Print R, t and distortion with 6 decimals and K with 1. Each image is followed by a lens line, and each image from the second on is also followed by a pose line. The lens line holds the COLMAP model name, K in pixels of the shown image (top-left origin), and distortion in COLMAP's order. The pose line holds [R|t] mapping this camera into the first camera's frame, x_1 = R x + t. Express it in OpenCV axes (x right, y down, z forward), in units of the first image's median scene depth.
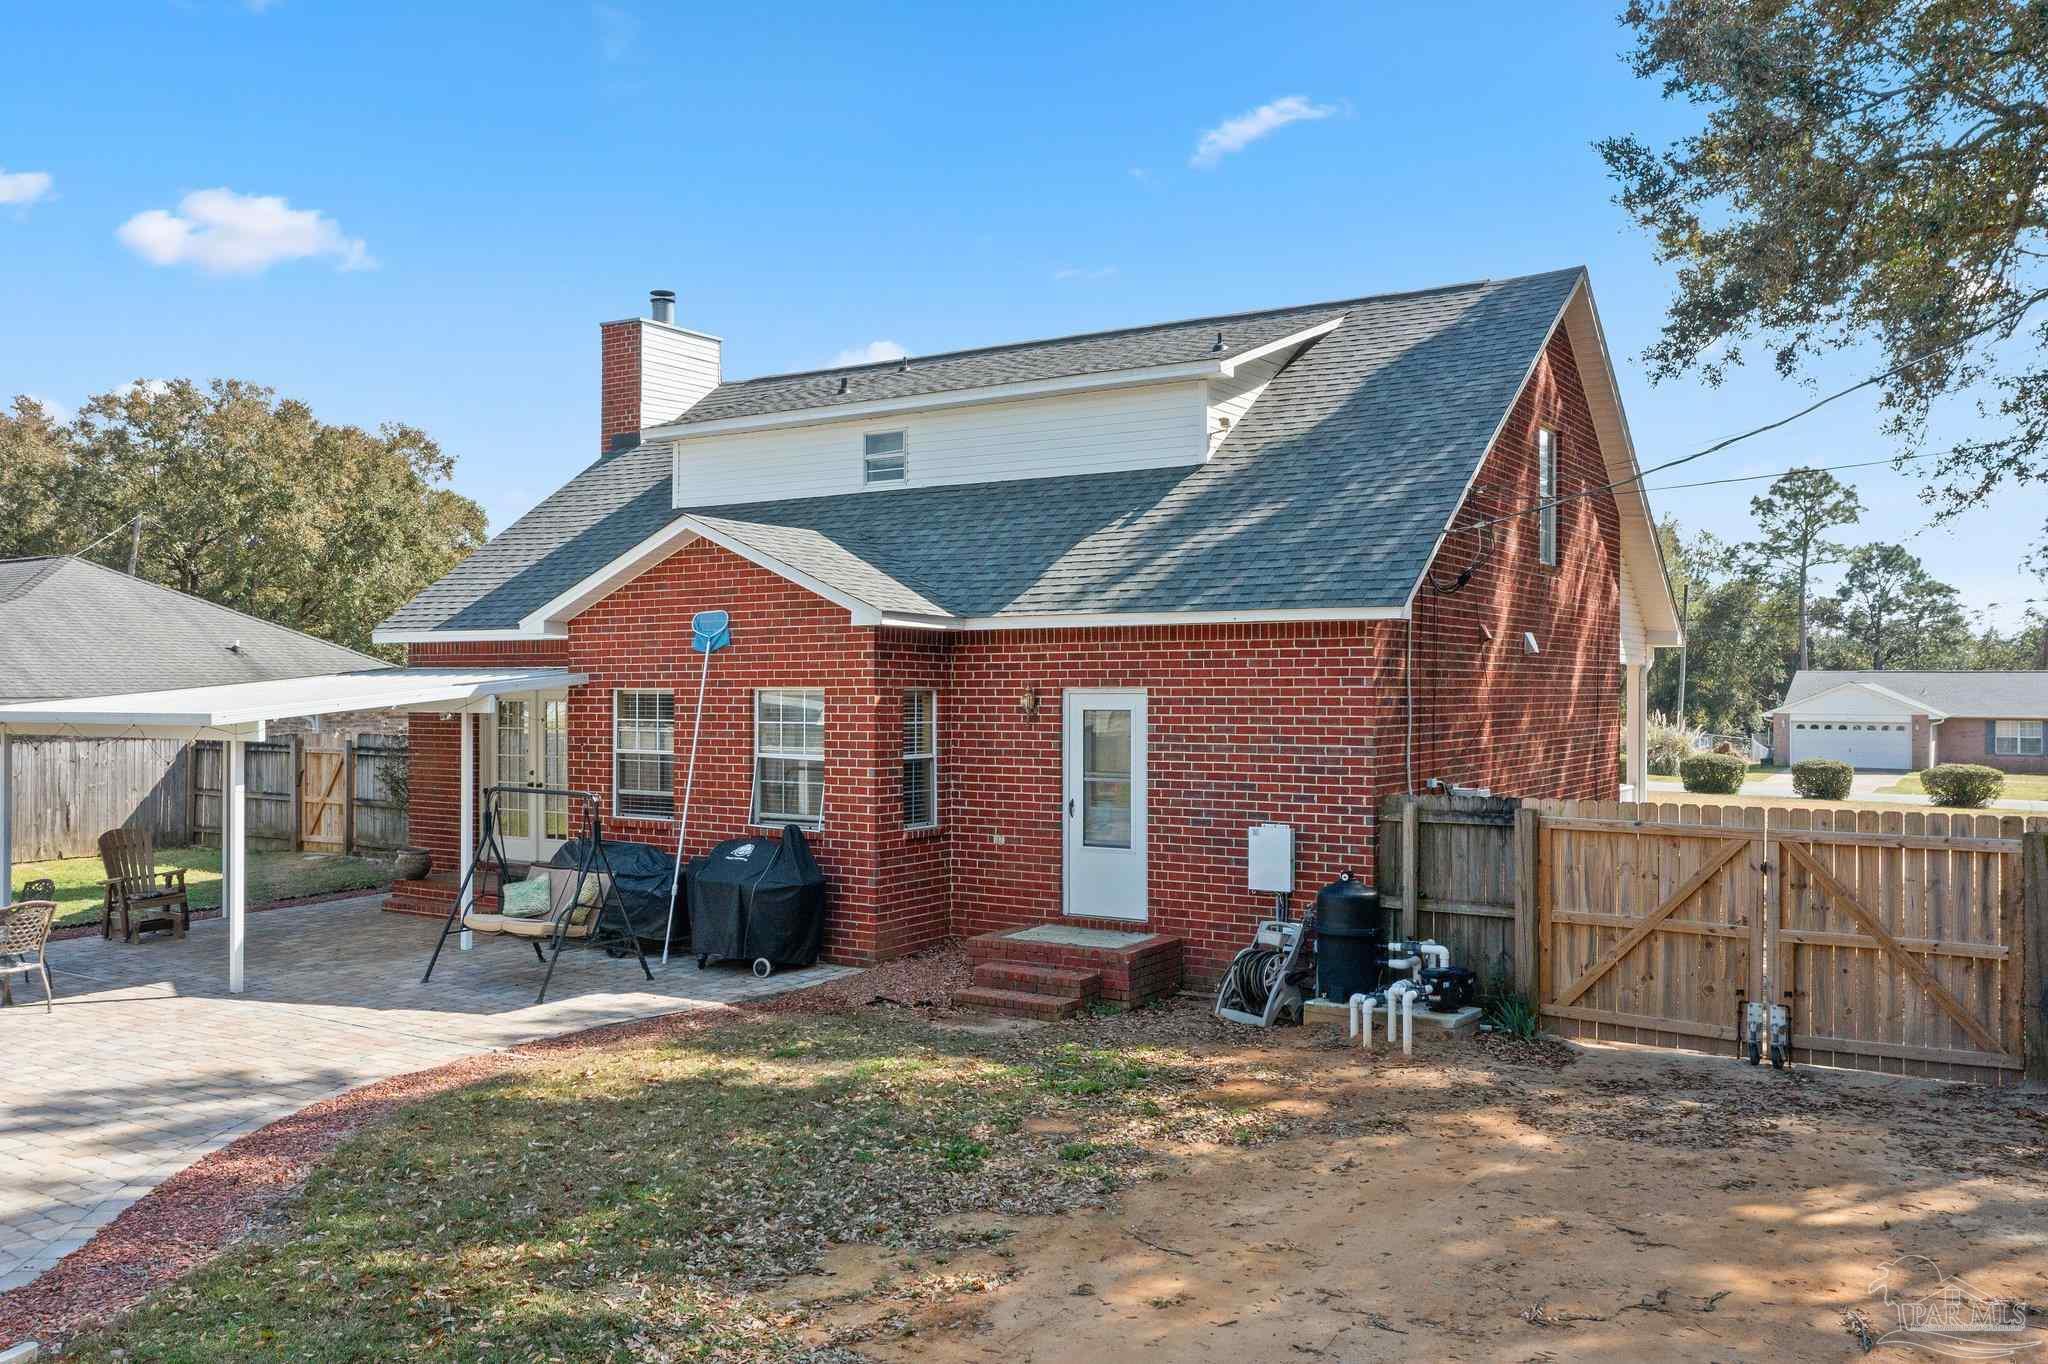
lens RADIAL K [[1627.5, 0, 1020.9], [0, 1627.5, 678.7], [0, 0, 1]] dist [0.007311, -0.003676]
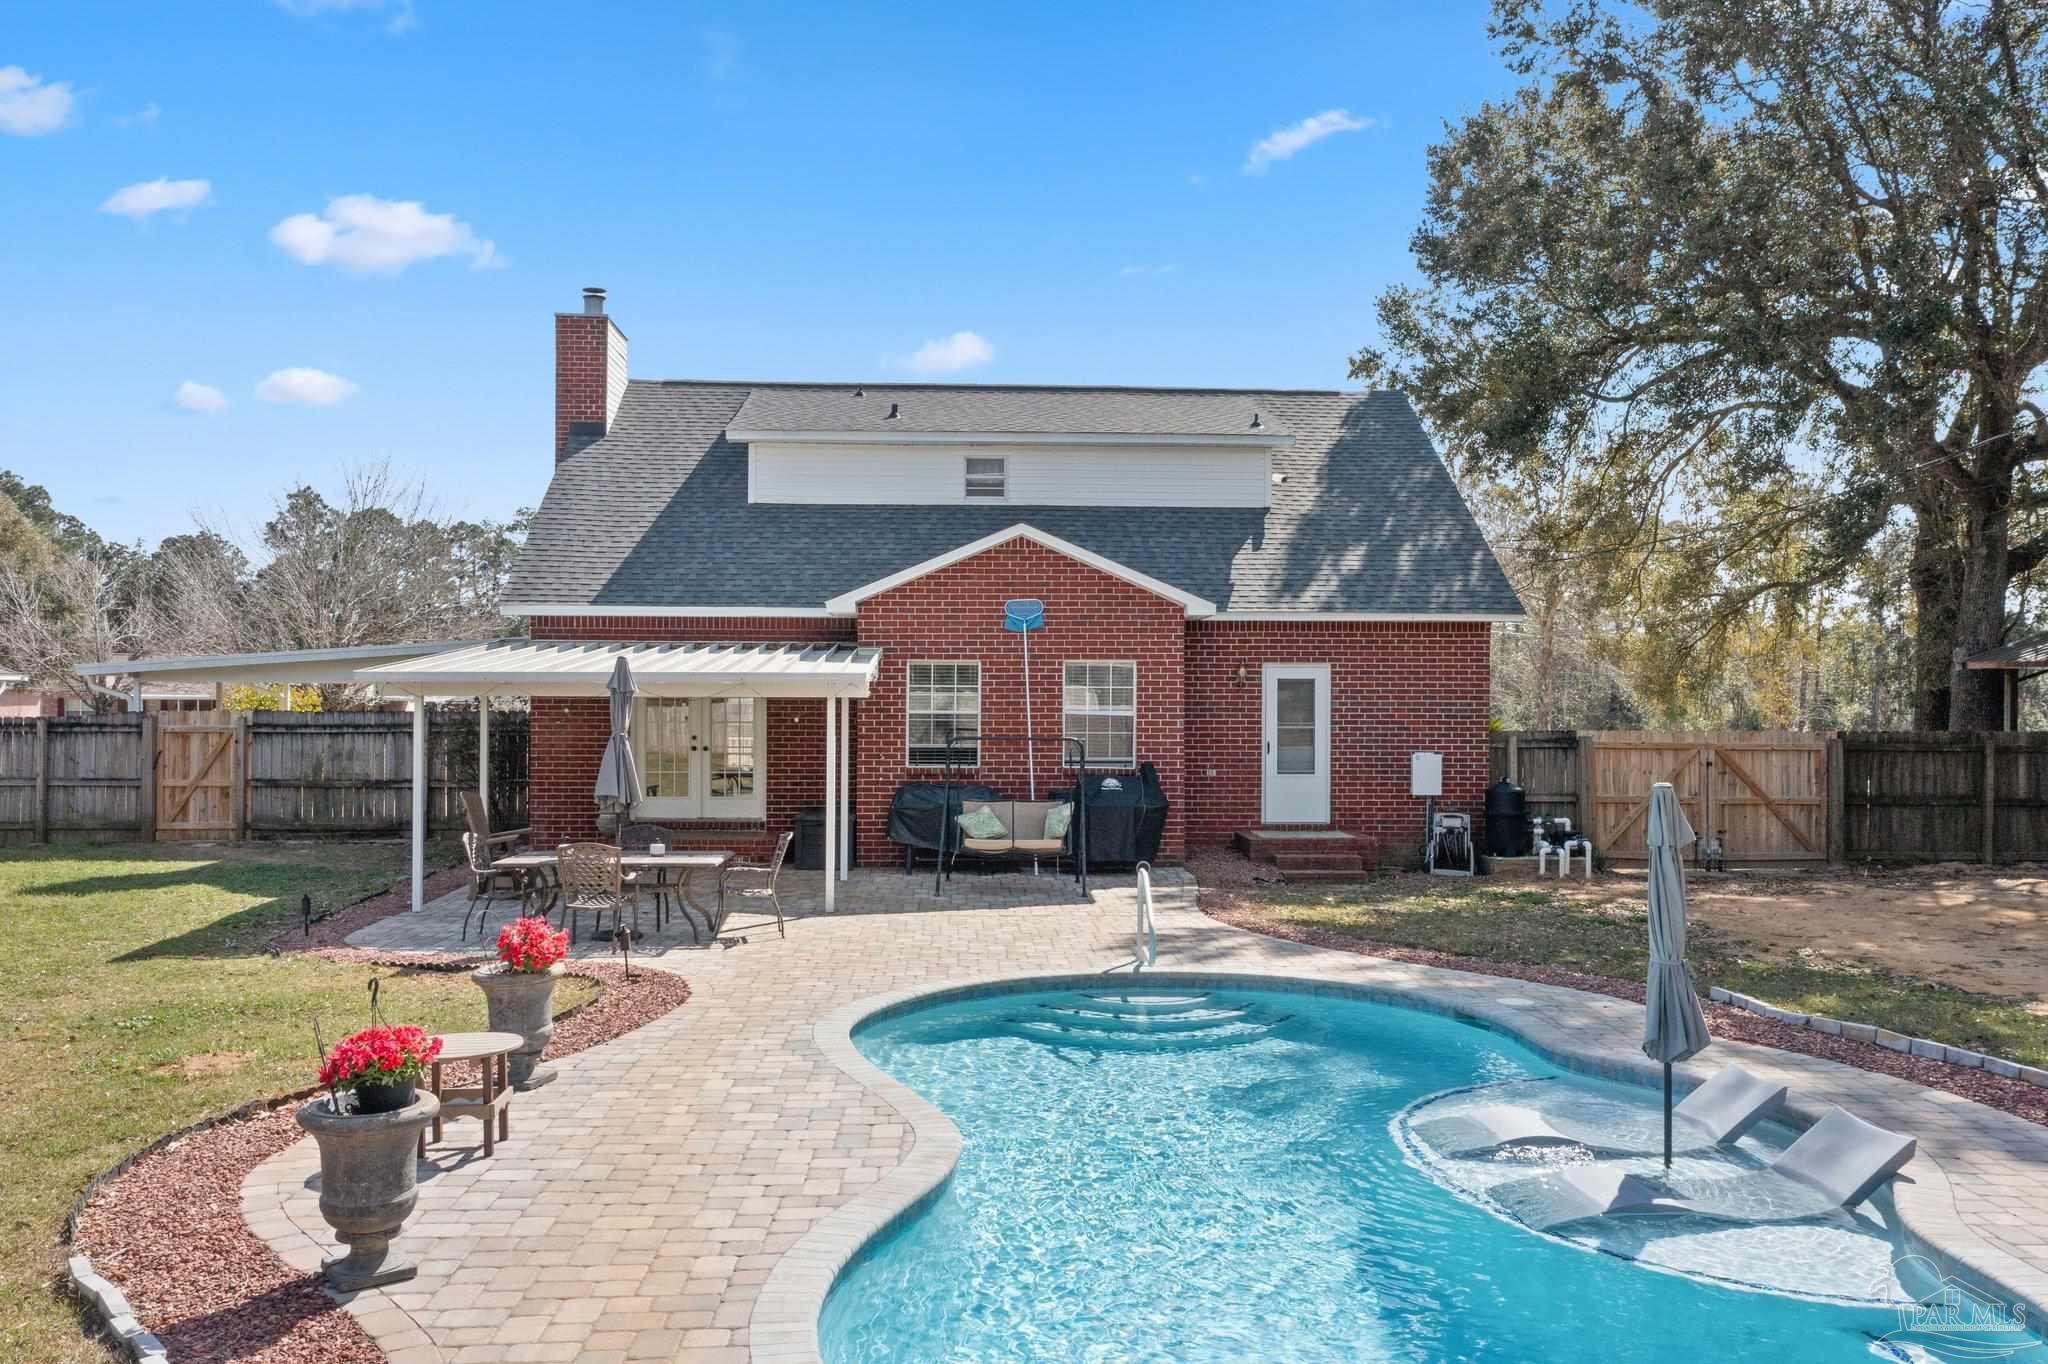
lens RADIAL K [[1627.5, 0, 1017.2], [0, 1627.5, 685.5], [0, 0, 1]] dist [0.007311, -0.003676]
pose [[0.813584, 0.005774, 0.581418, -0.976886], [-0.007596, 0.999971, 0.000700, 0.025843], [-0.581397, -0.004986, 0.813605, -0.028336]]
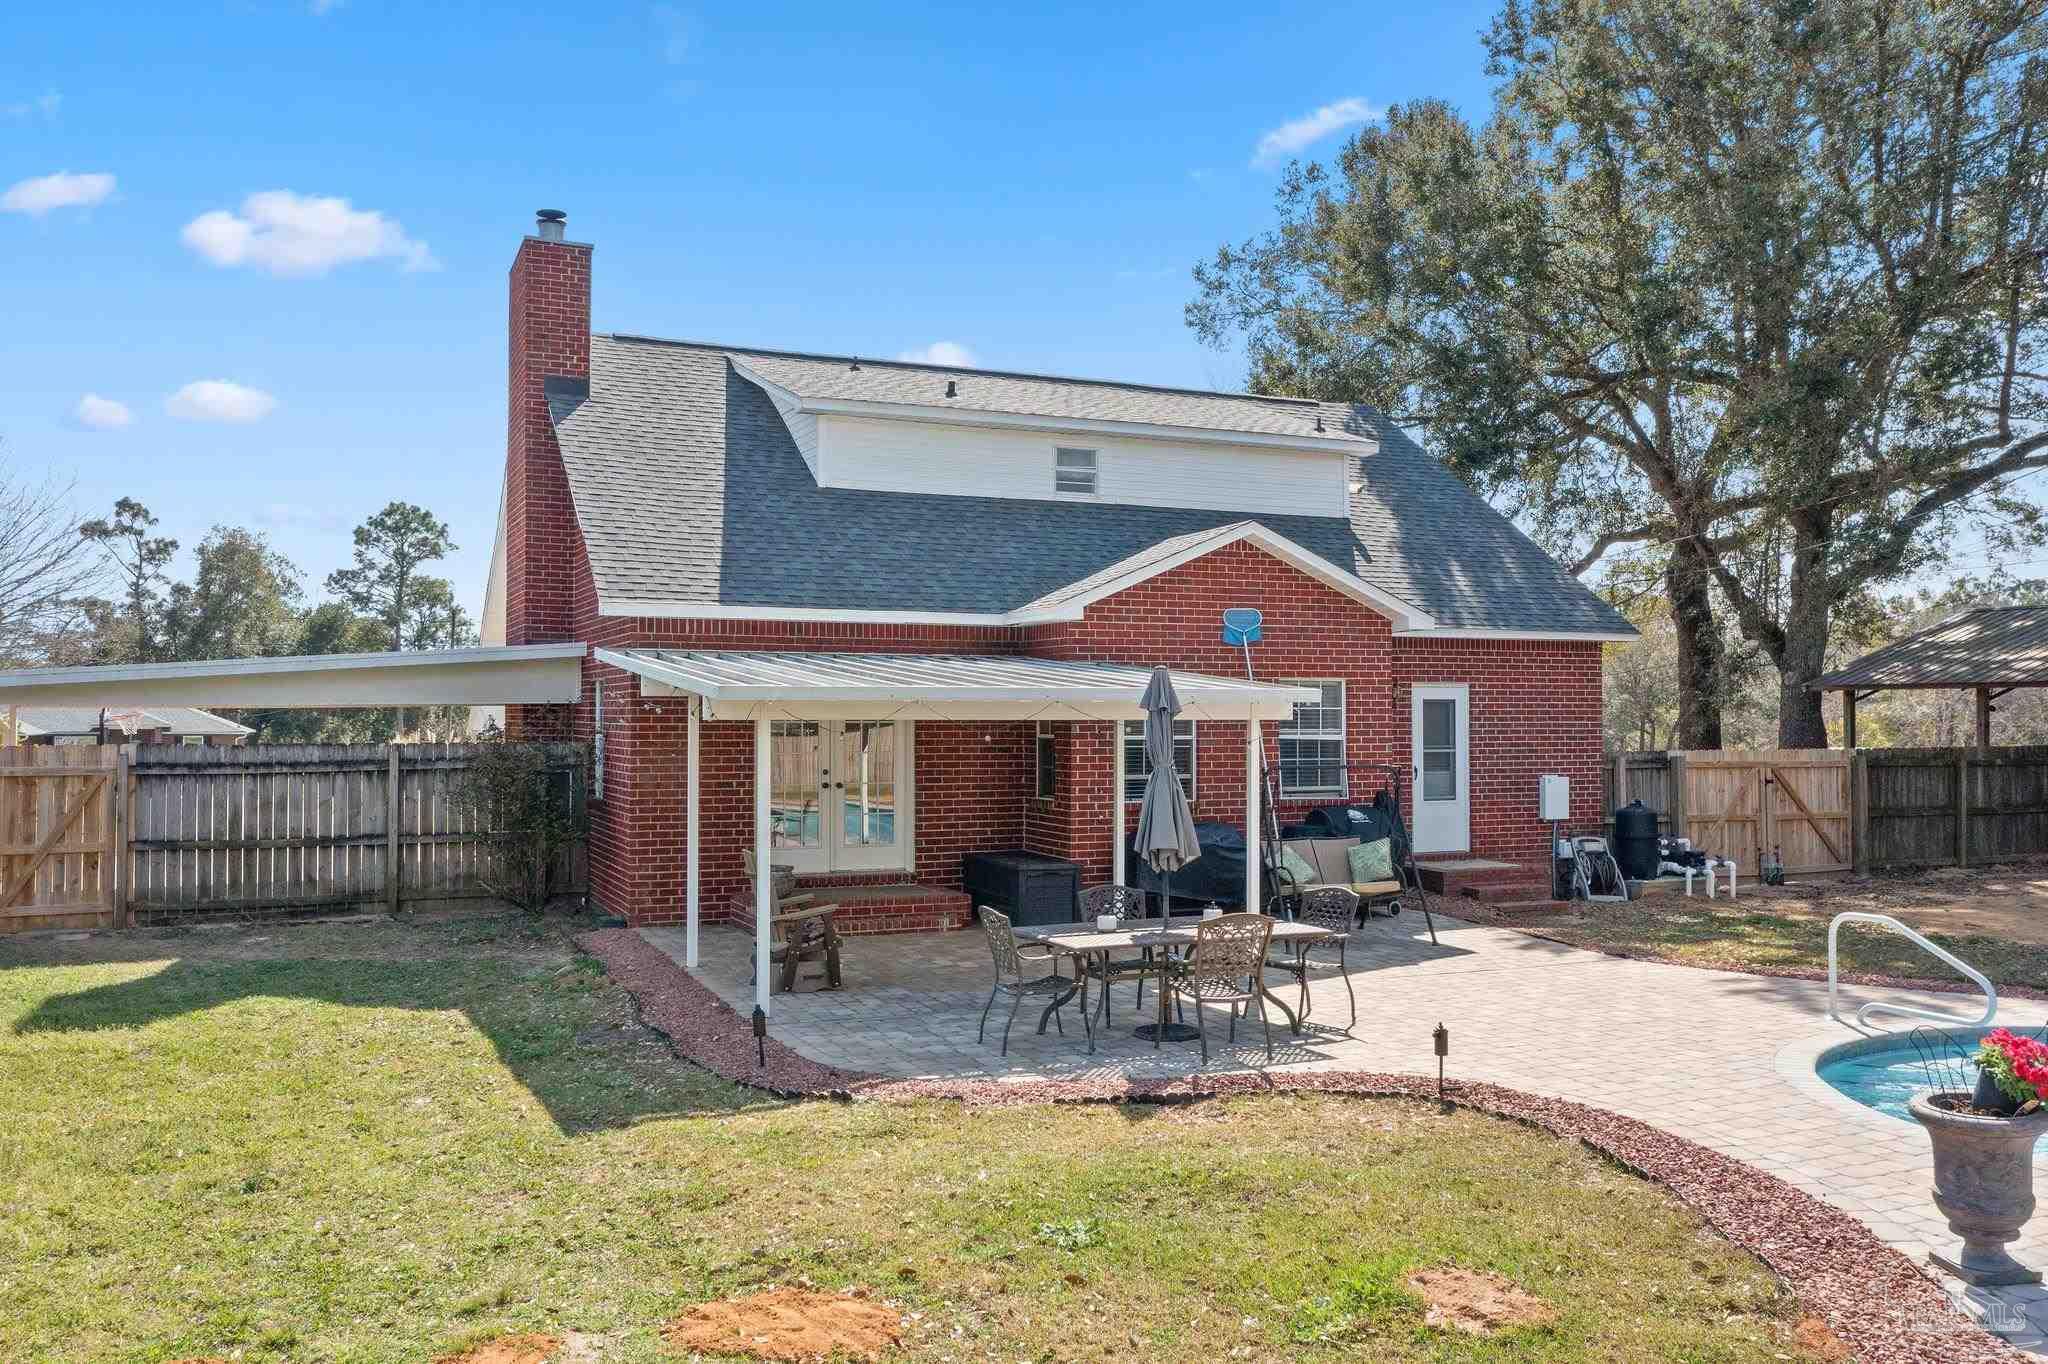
lens RADIAL K [[1627.5, 0, 1023.5], [0, 1627.5, 686.4], [0, 0, 1]] dist [0.007311, -0.003676]
pose [[0.546721, 0.016045, 0.837161, -1.262763], [-0.004752, 0.999860, -0.016060, 0.031732], [-0.837302, 0.004802, 0.546720, 0.542554]]
